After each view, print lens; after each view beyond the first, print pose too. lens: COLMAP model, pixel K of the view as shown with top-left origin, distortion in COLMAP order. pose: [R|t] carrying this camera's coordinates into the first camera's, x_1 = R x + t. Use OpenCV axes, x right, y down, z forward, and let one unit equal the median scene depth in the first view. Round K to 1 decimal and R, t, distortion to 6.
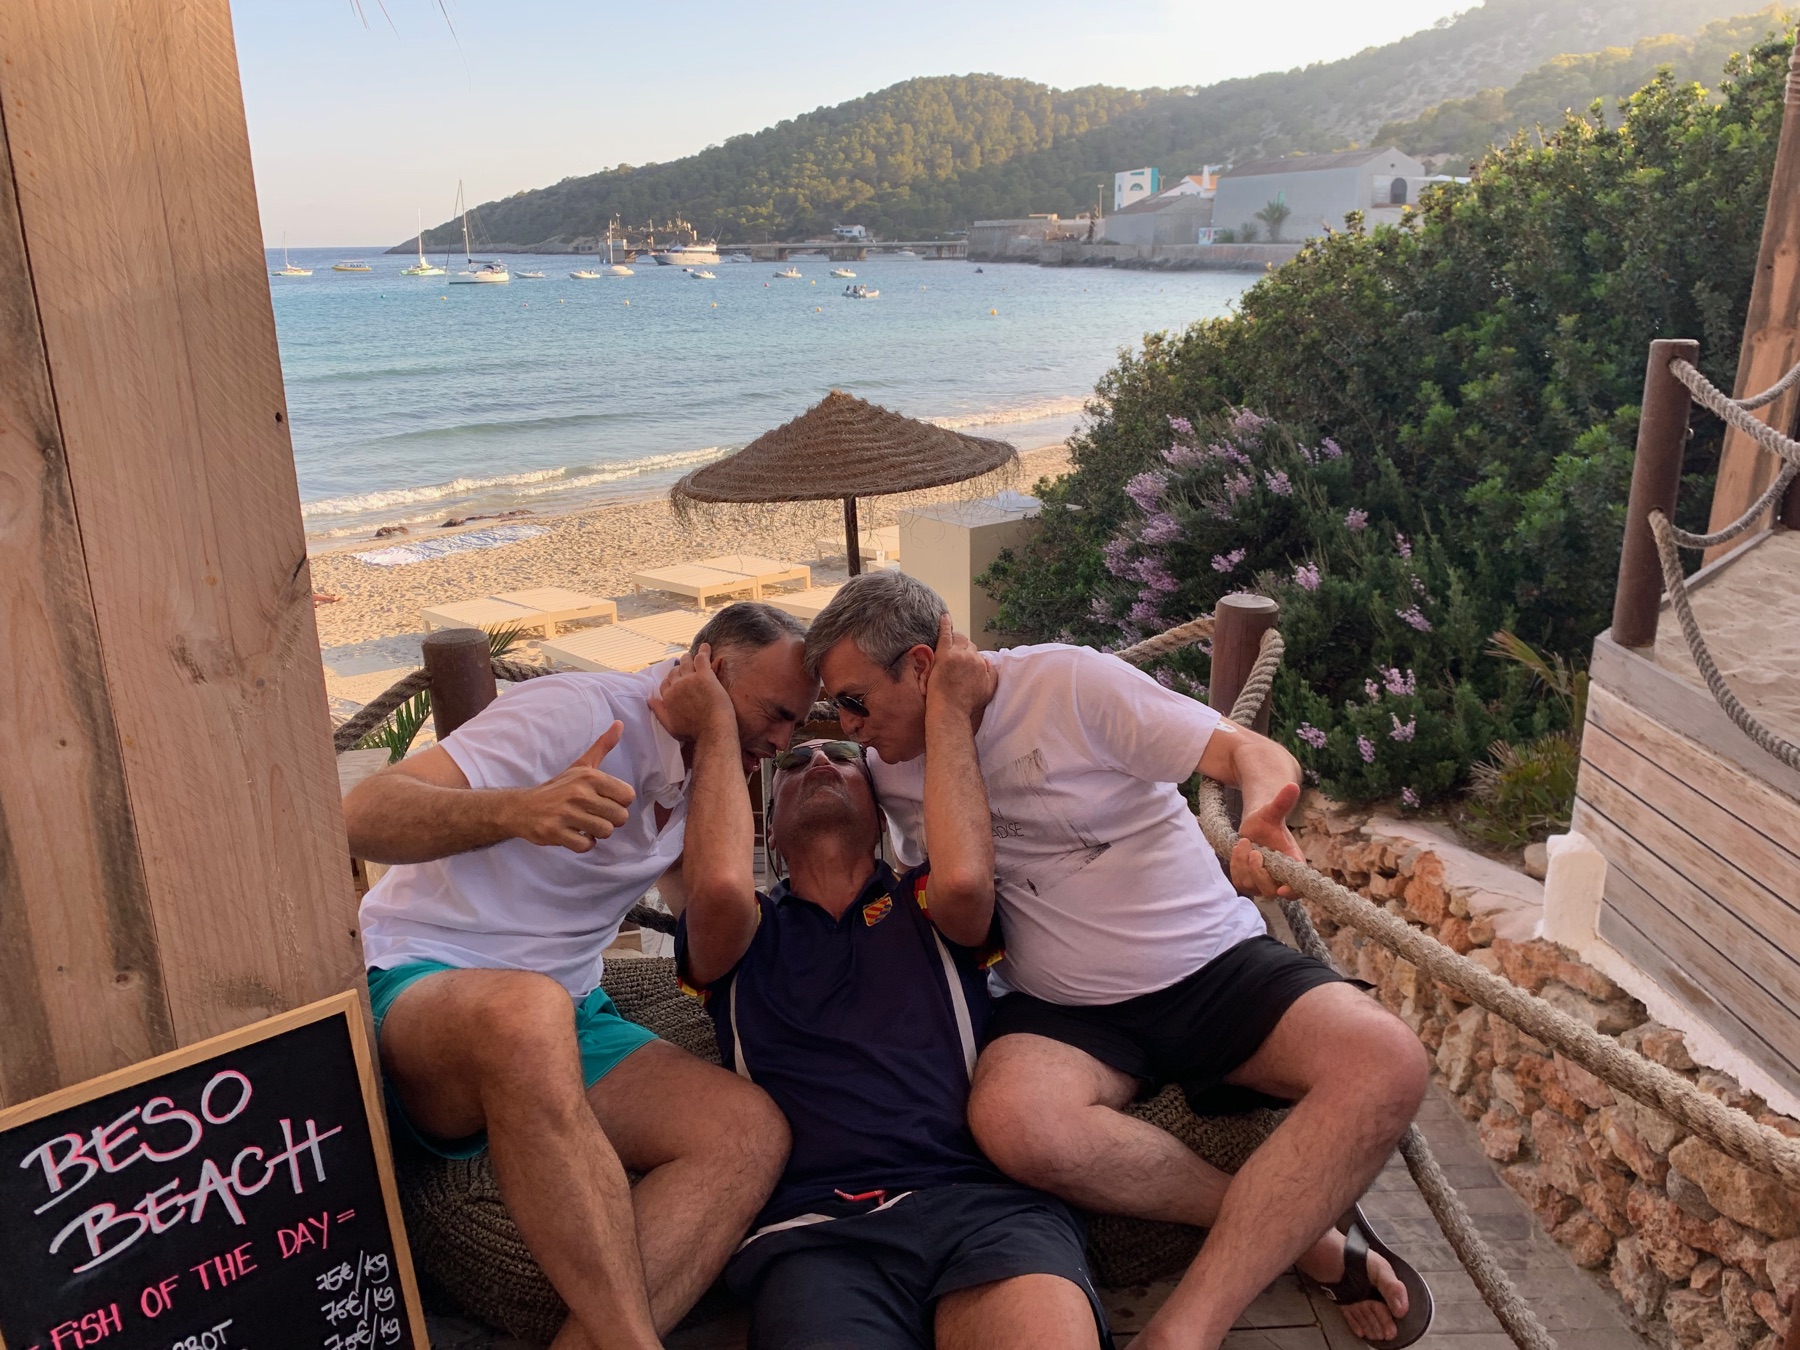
lens RADIAL K [[1311.2, 0, 900.8], [0, 1311.2, 649.4], [0, 0, 1]] dist [-0.038740, 0.027789]
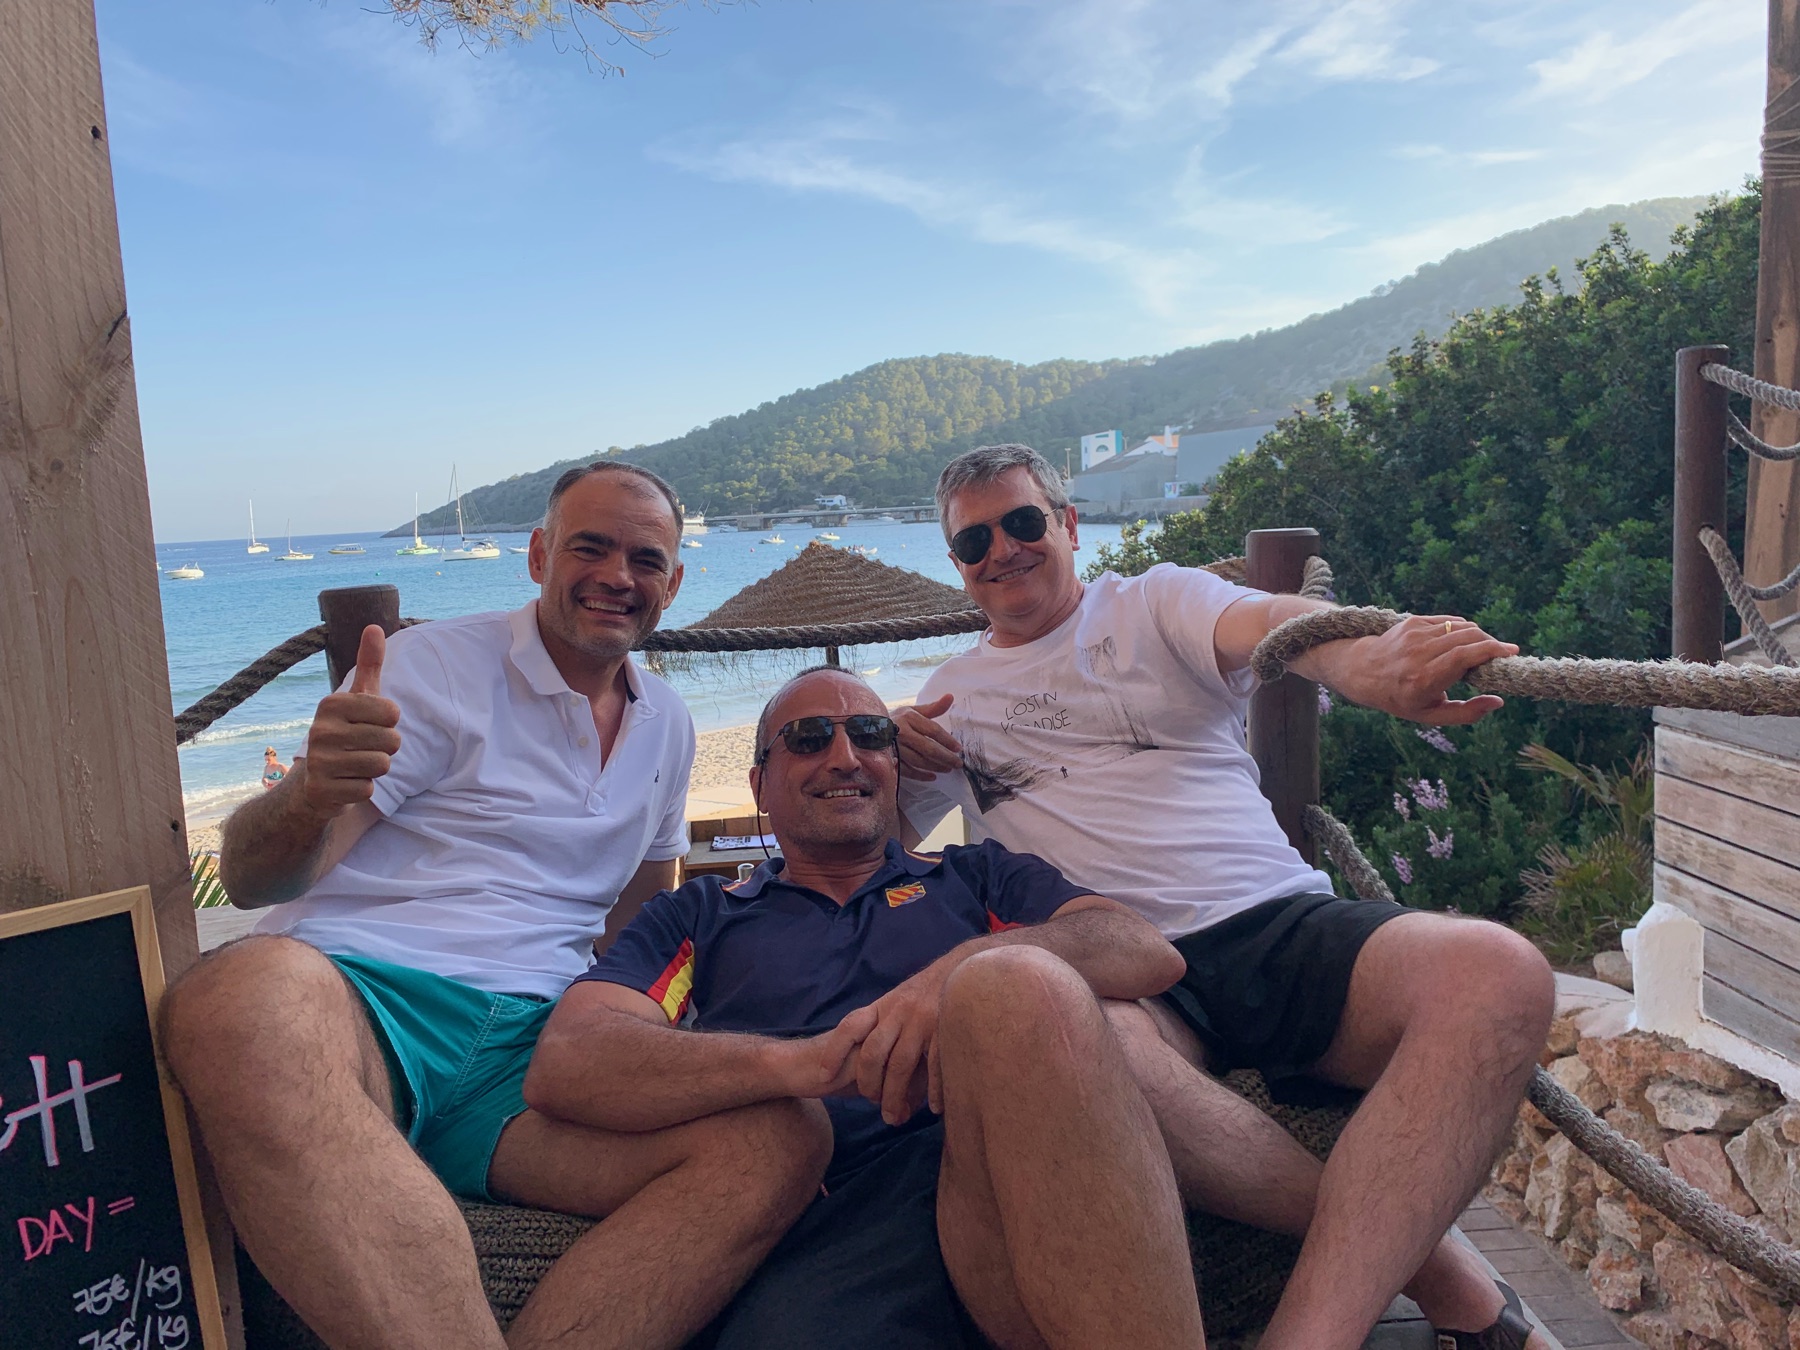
lens RADIAL K [[1298.4, 0, 898.9], [0, 1298.4, 677.9], [0, 0, 1]] dist [0.013299, -0.025650]
pose [[0.999398, -0.033086, 0.010437, -0.000869], [0.034389, 0.984478, -0.172109, 0.113514], [-0.004581, 0.172364, 0.985023, 0.097520]]
